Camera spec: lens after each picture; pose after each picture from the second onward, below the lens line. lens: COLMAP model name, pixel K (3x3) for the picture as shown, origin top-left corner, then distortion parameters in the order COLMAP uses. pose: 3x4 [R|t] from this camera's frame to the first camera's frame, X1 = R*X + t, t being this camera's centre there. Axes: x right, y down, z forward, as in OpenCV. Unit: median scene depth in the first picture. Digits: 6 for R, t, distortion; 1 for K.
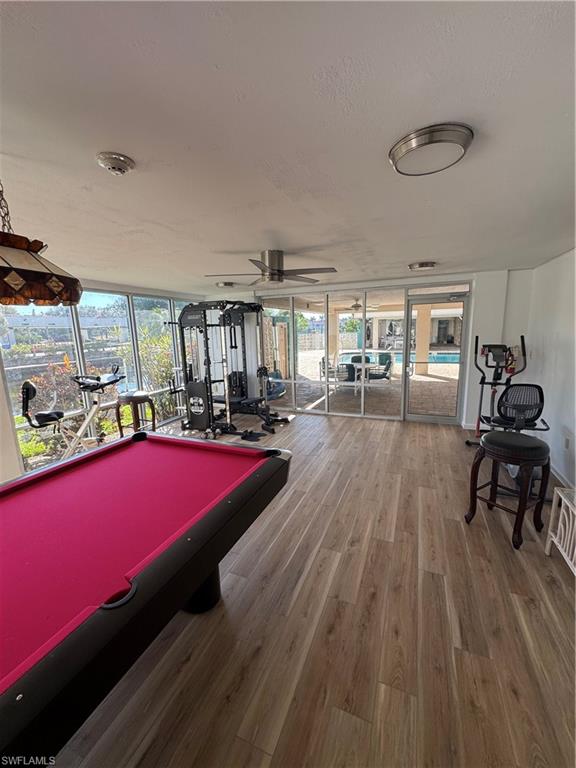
lens RADIAL K [[306.6, 0, 288.0], [0, 306.6, 384.0], [0, 0, 1]] dist [-0.000838, 0.000198]
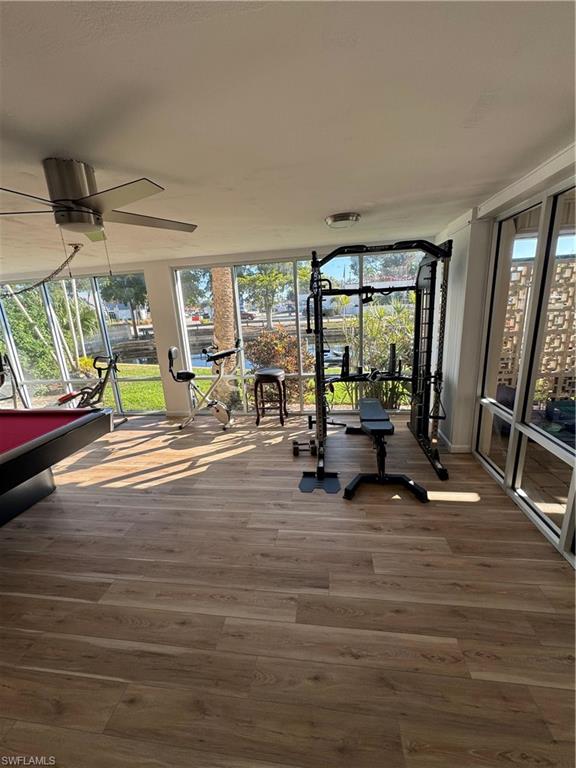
lens RADIAL K [[306.6, 0, 288.0], [0, 306.6, 384.0], [0, 0, 1]] dist [-0.000838, 0.000198]
pose [[0.253007, 0.248654, -0.934965, 0.792635], [-0.117292, 0.967162, 0.225477, -0.292266], [0.960328, 0.052616, 0.273863, 1.564383]]
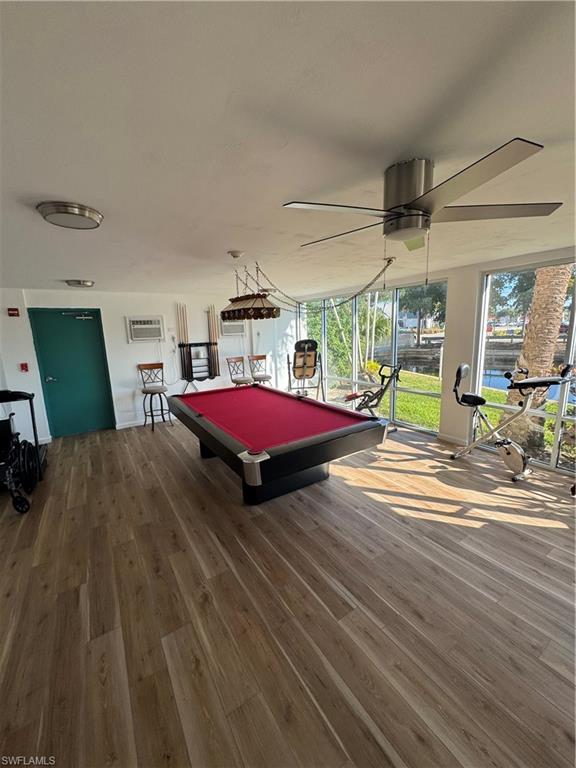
lens RADIAL K [[306.6, 0, 288.0], [0, 306.6, 384.0], [0, 0, 1]] dist [-0.000838, 0.000198]
pose [[-0.563386, 0.191120, -0.803784, 0.646970], [-0.095991, 0.951146, 0.293441, -0.291133], [0.820598, 0.242477, -0.517516, 1.490460]]
